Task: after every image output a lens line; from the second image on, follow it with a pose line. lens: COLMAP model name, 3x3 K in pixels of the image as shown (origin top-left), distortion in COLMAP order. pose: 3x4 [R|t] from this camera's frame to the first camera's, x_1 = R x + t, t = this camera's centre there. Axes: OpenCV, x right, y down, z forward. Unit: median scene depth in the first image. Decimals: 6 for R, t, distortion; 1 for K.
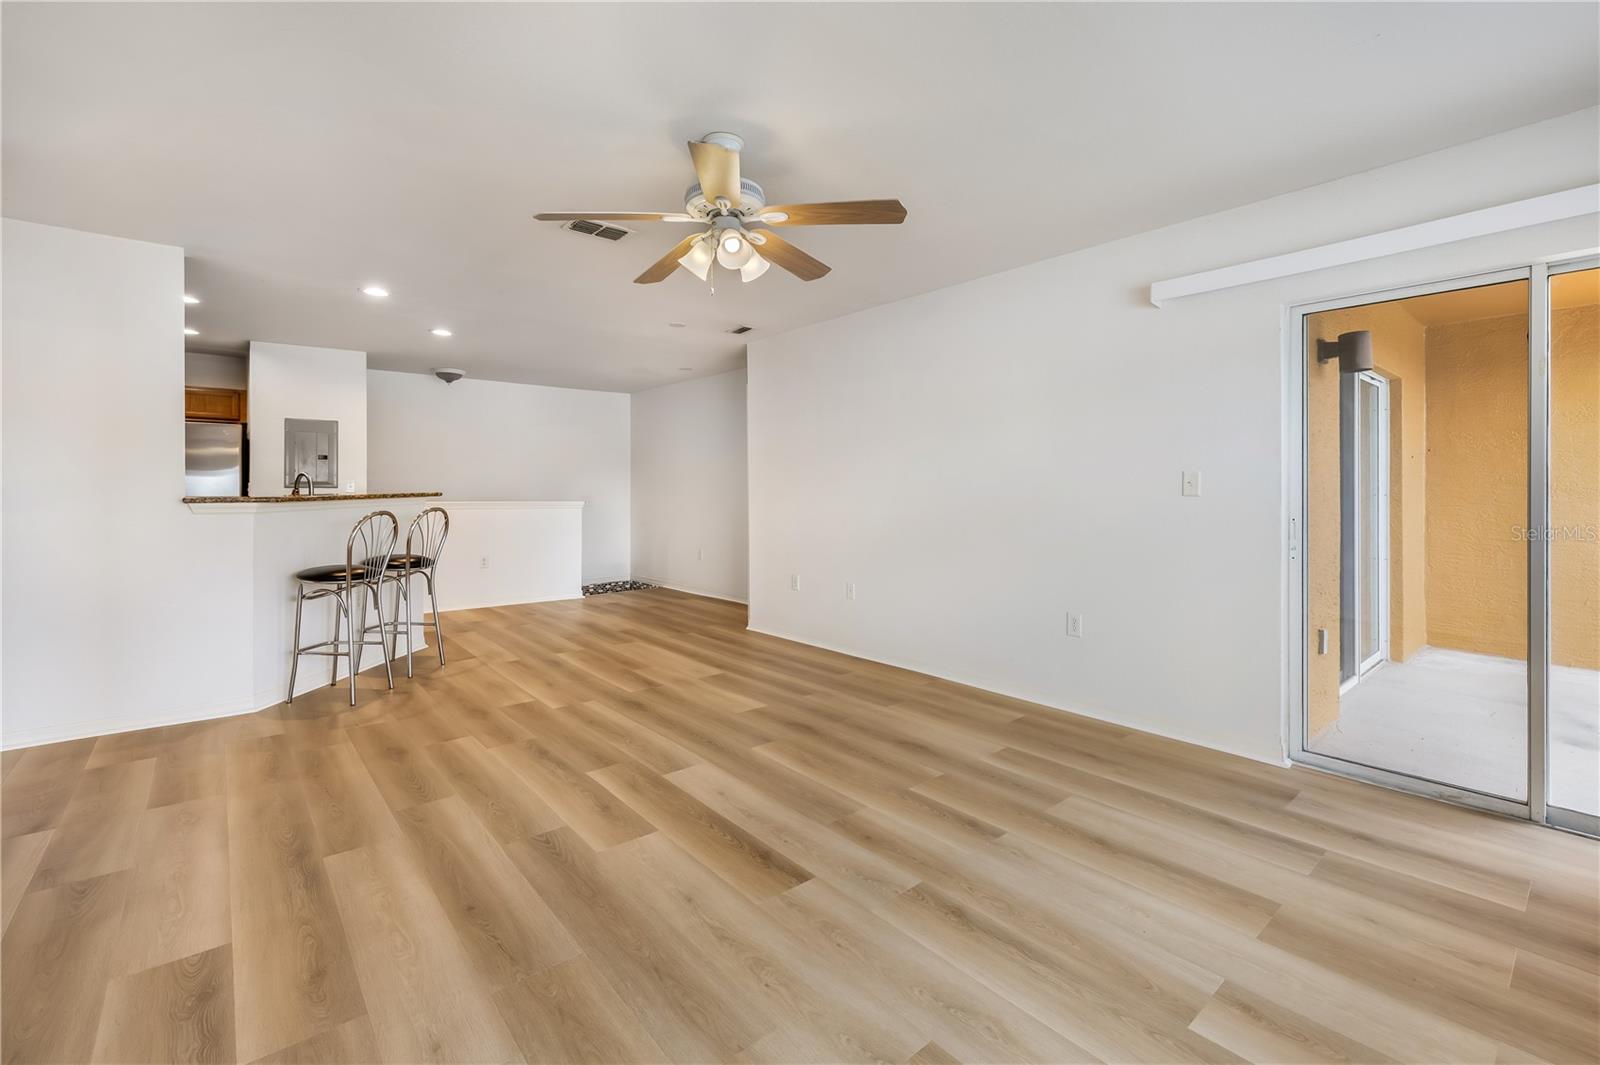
lens RADIAL K [[693.1, 0, 800.5], [0, 693.1, 492.1], [0, 0, 1]] dist [-0.001675, -0.000483]
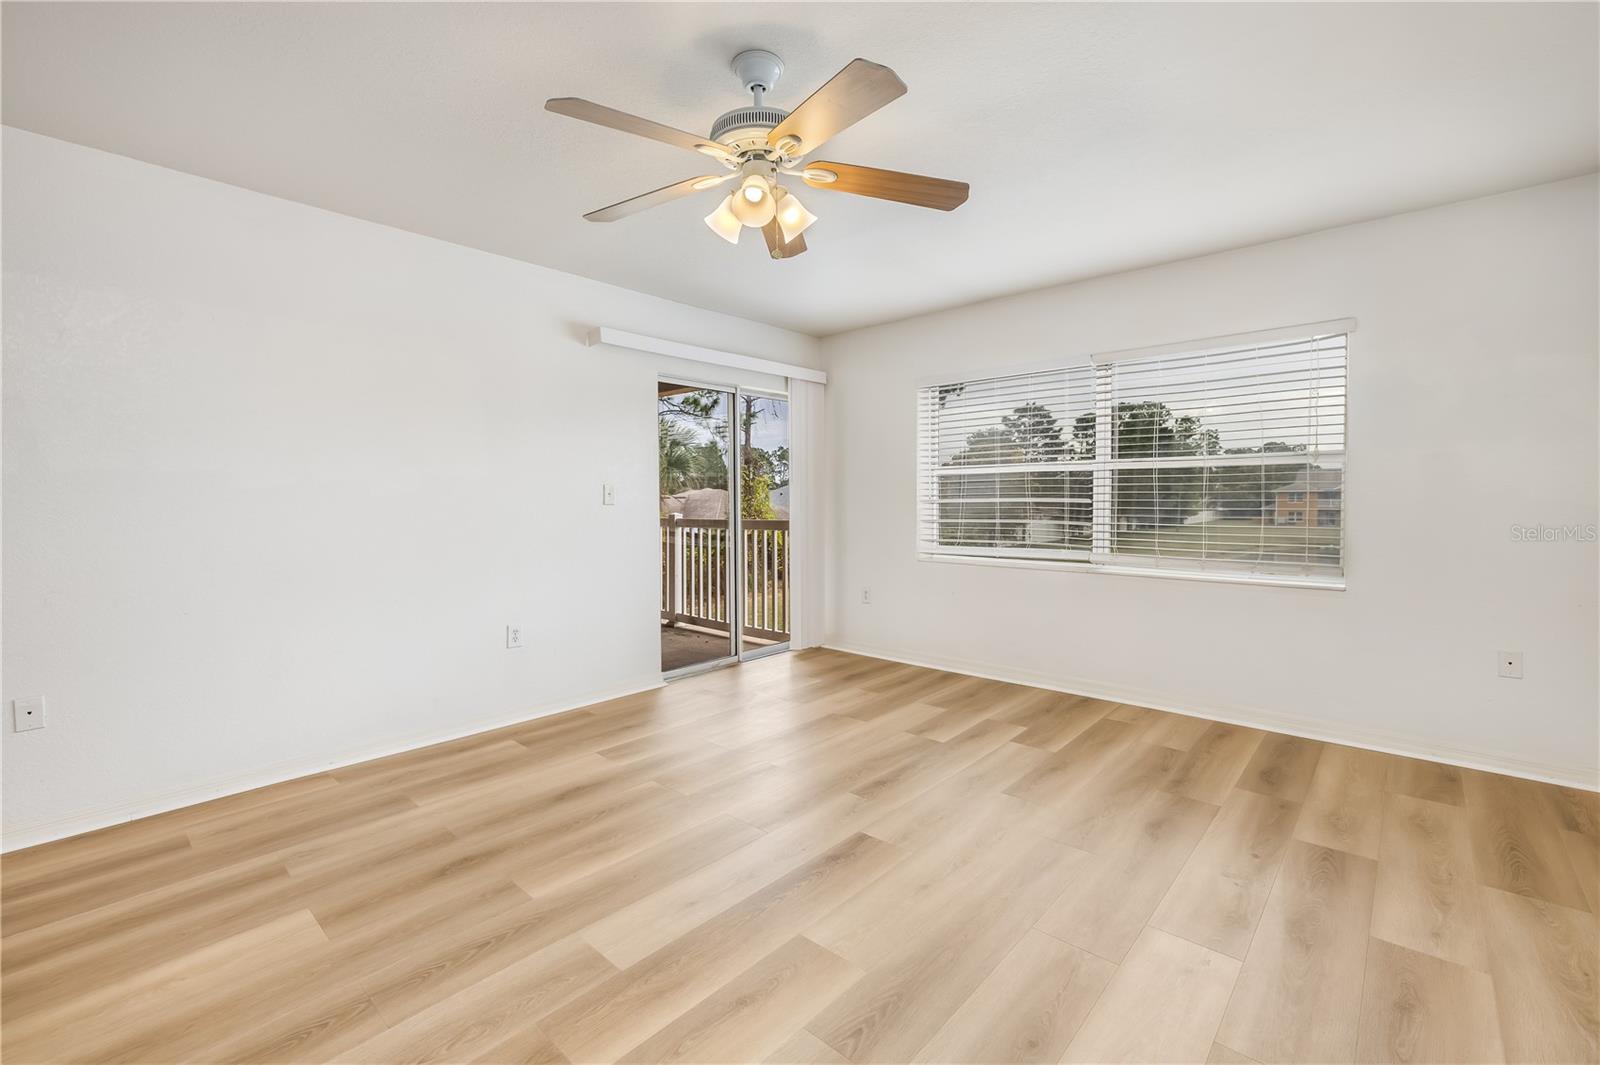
lens RADIAL K [[678.4, 0, 804.0], [0, 678.4, 507.8], [0, 0, 1]] dist [0.002250, 0.000156]
pose [[-0.133289, -0.011461, 0.991011, -0.796249], [0.008804, 0.999880, 0.012748, -0.001269], [-0.991038, 0.010424, -0.133172, 0.907462]]
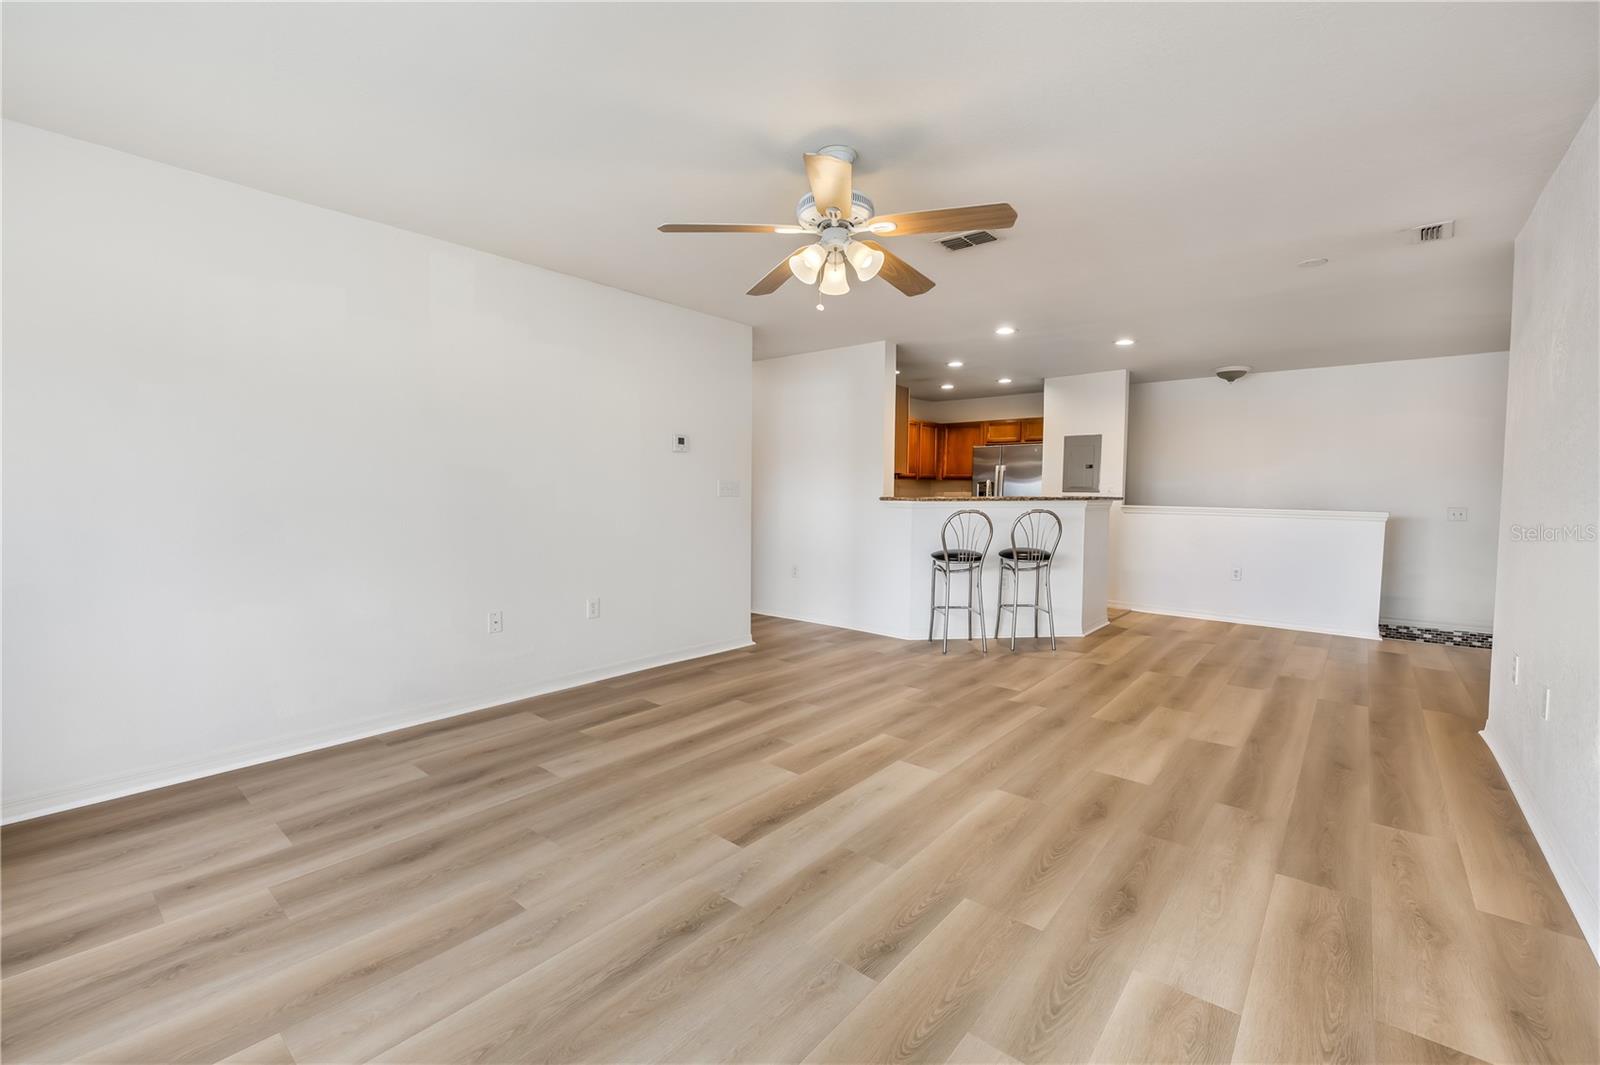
lens RADIAL K [[678.4, 0, 804.0], [0, 678.4, 507.8], [0, 0, 1]] dist [0.002250, 0.000156]
pose [[0.172210, 0.027012, -0.984690, 0.789371], [-0.011801, 0.999609, 0.025358, -0.005740], [0.984990, 0.007254, 0.172461, 0.665427]]
